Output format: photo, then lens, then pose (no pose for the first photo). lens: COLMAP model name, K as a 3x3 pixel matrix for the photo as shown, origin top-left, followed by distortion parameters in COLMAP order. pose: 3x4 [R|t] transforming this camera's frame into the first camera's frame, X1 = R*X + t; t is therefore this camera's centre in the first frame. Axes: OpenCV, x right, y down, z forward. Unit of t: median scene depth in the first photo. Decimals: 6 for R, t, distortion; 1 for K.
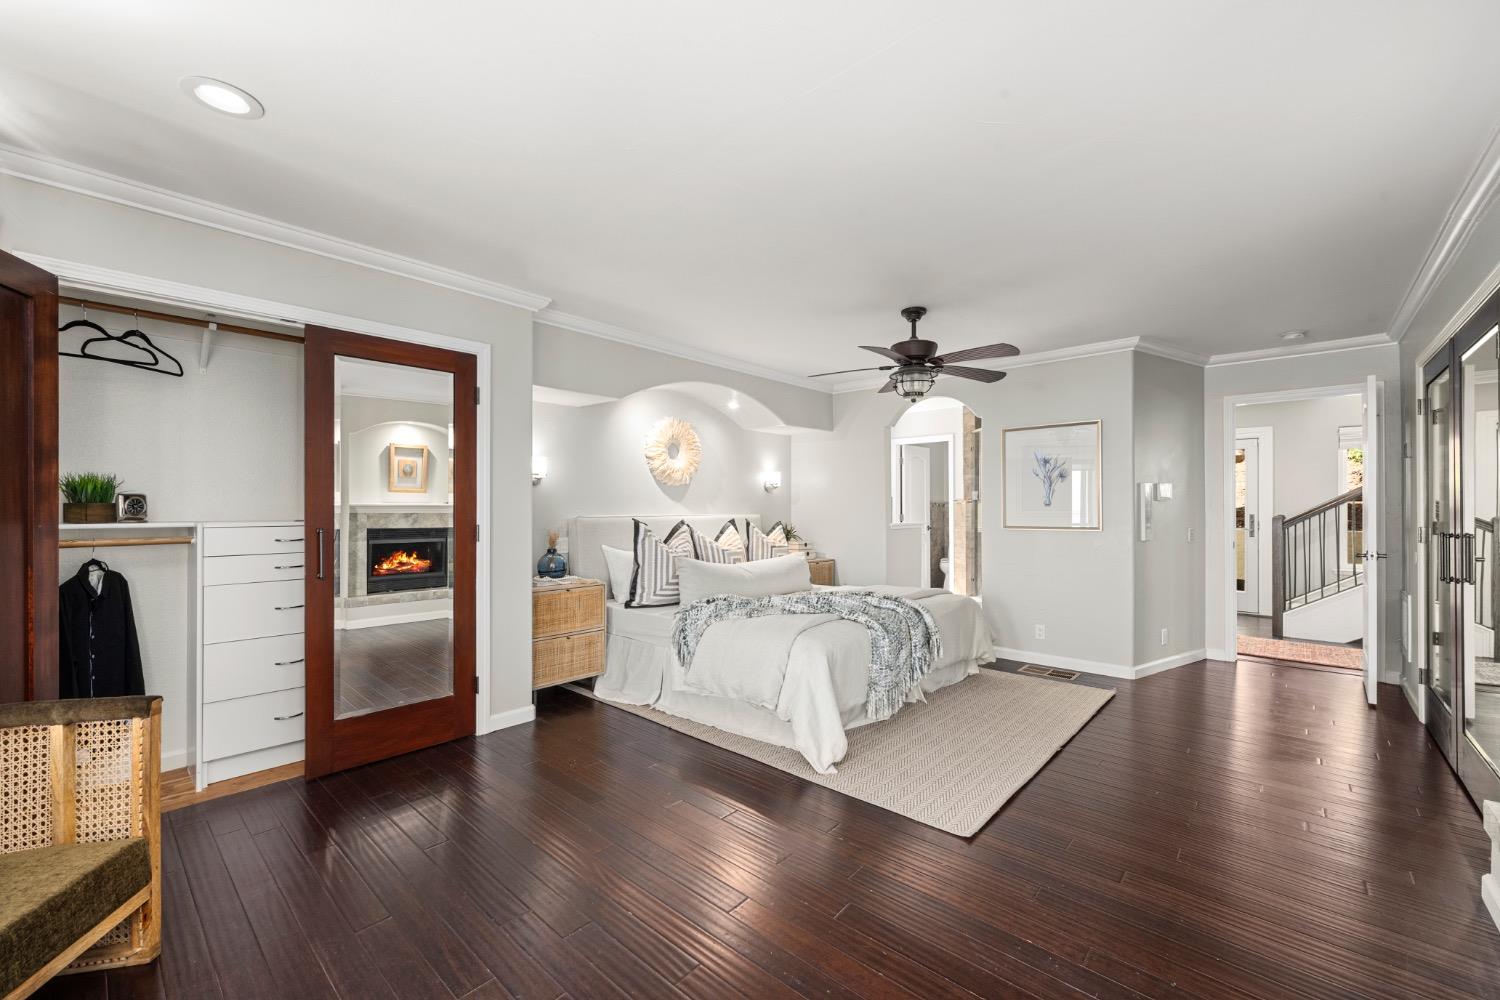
lens RADIAL K [[605.6, 0, 750.0], [0, 605.6, 500.0], [0, 0, 1]] dist [0.000088, -0.000032]
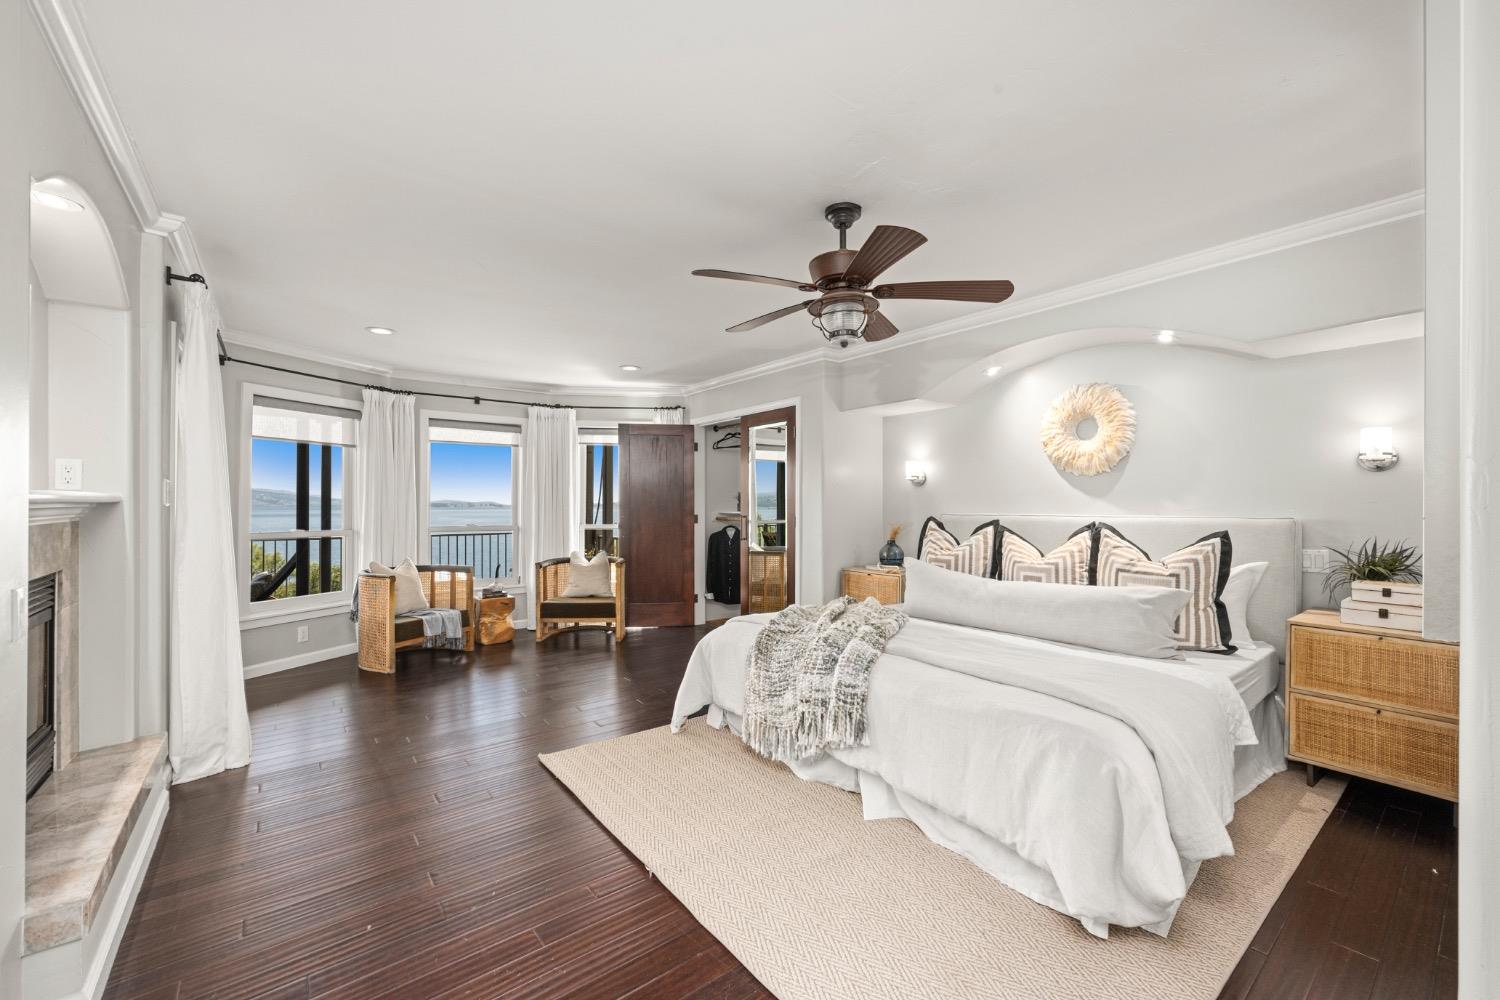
lens RADIAL K [[605.6, 0, 750.0], [0, 605.6, 500.0], [0, 0, 1]] dist [0.000088, -0.000032]
pose [[-0.175299, -0.008141, -0.984482, 0.938325], [0.008963, 0.999911, -0.009865, 0.013949], [0.984474, -0.010553, -0.175210, 1.009528]]
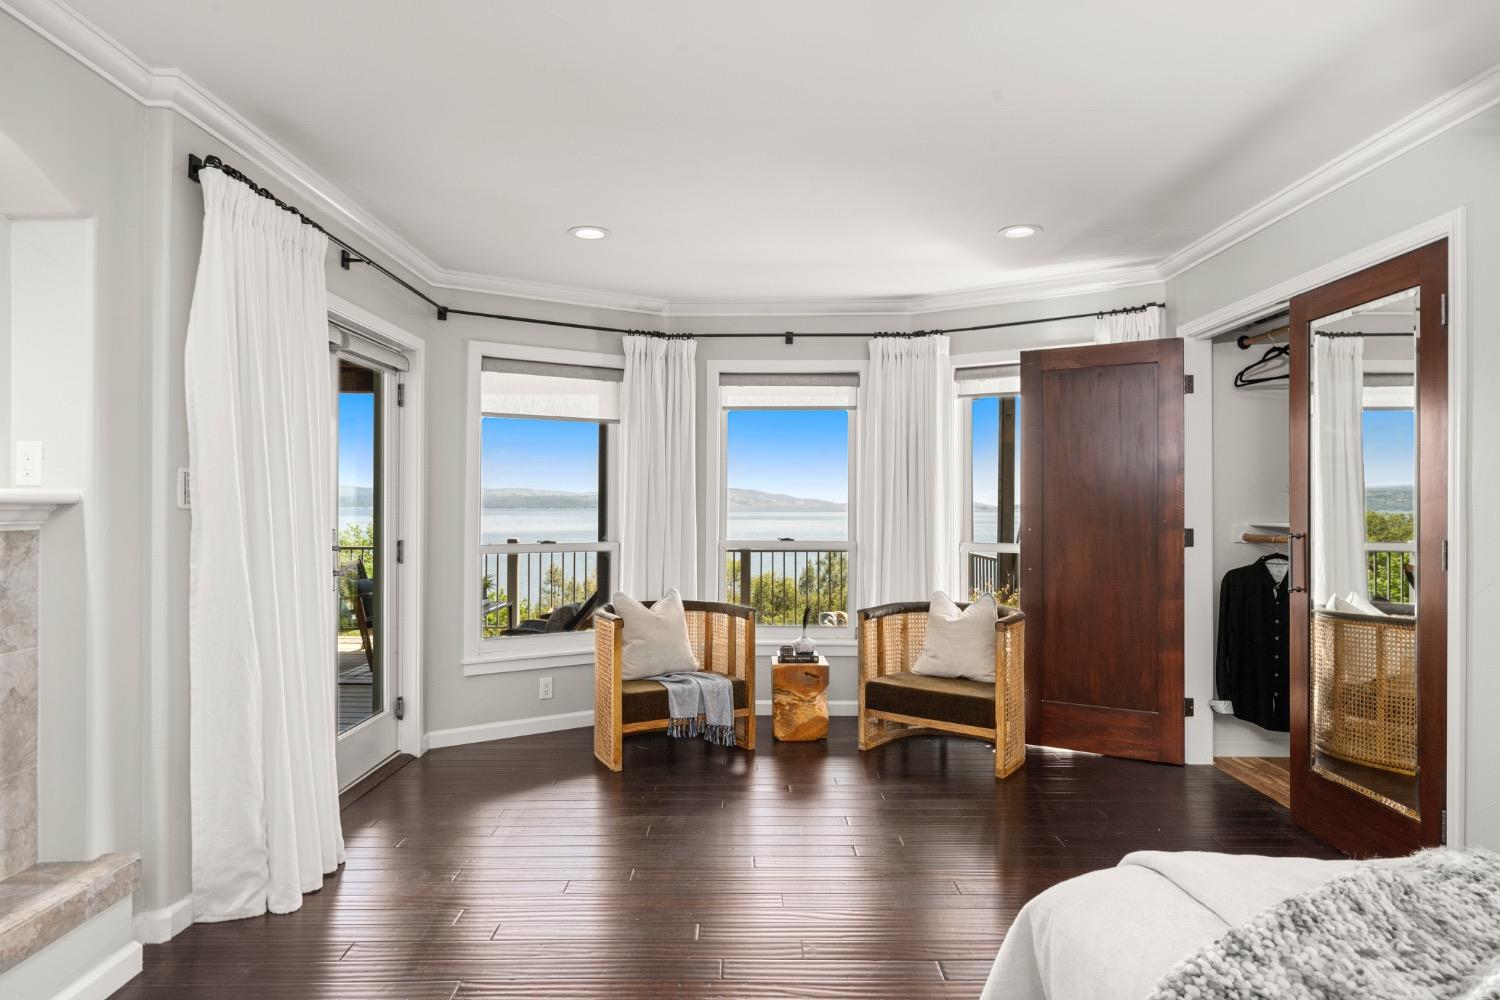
lens RADIAL K [[842.3, 0, 750.0], [0, 842.3, 500.0], [0, 0, 1]] dist [-0.003294, -0.002266]
pose [[-0.747762, -0.005754, -0.663941, 0.482660], [0.004183, 0.999902, -0.013376, 0.011988], [0.663953, -0.012779, -0.747665, 1.006657]]
